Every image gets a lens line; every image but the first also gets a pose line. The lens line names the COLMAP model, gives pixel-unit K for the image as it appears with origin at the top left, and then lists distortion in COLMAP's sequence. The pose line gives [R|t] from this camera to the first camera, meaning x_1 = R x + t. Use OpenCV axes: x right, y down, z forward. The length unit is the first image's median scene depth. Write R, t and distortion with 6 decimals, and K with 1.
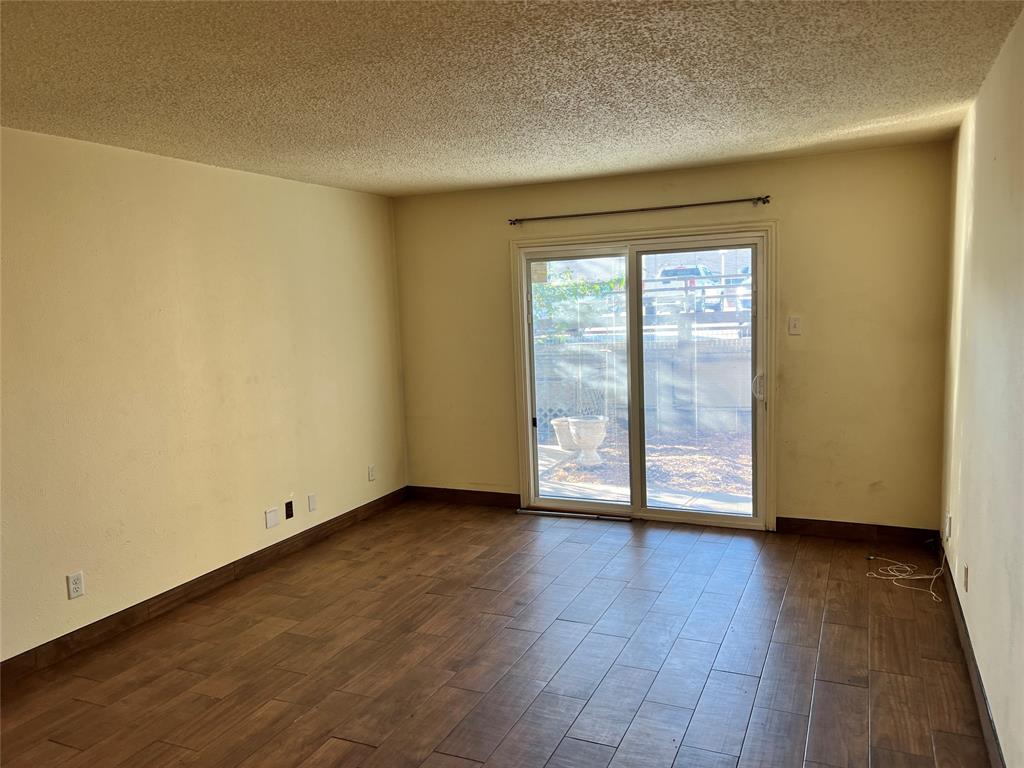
lens RADIAL K [[777.1, 0, 518.5], [0, 777.1, 382.4], [0, 0, 1]] dist [0.059049, -0.047849]
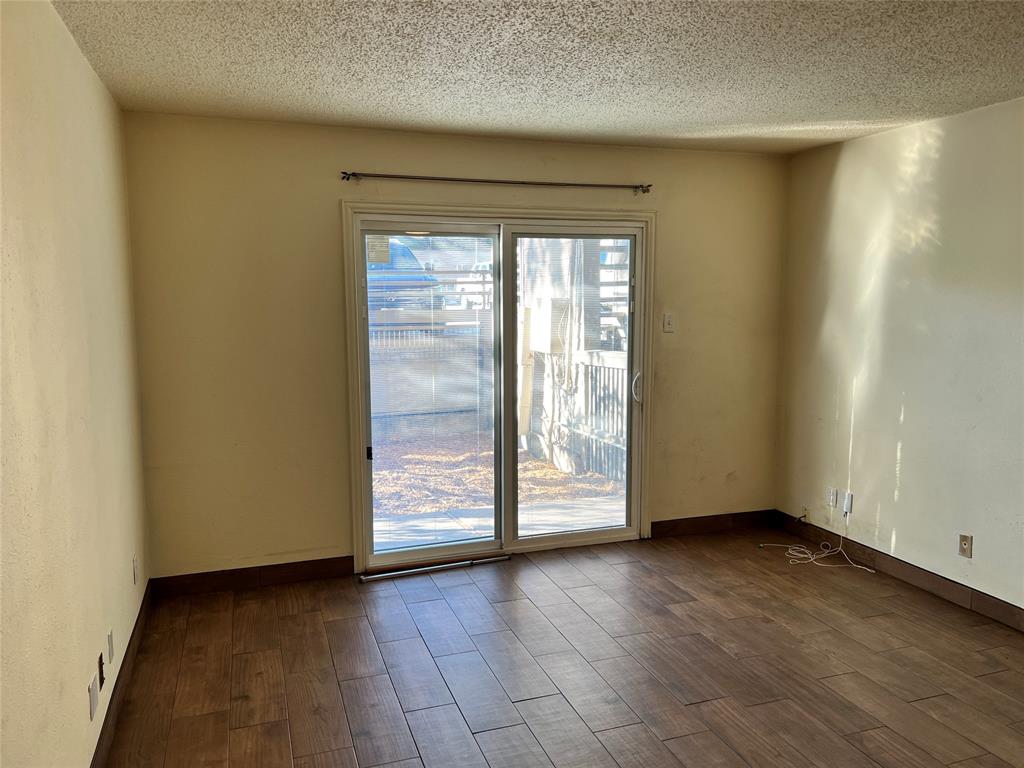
lens RADIAL K [[777.1, 0, 516.8], [0, 777.1, 382.2], [0, 0, 1]] dist [0.059049, -0.047849]
pose [[0.718746, -0.047744, 0.693632, -0.419030], [0.050675, 0.998583, 0.016225, -0.022282], [-0.693424, 0.023488, 0.720147, 0.400659]]
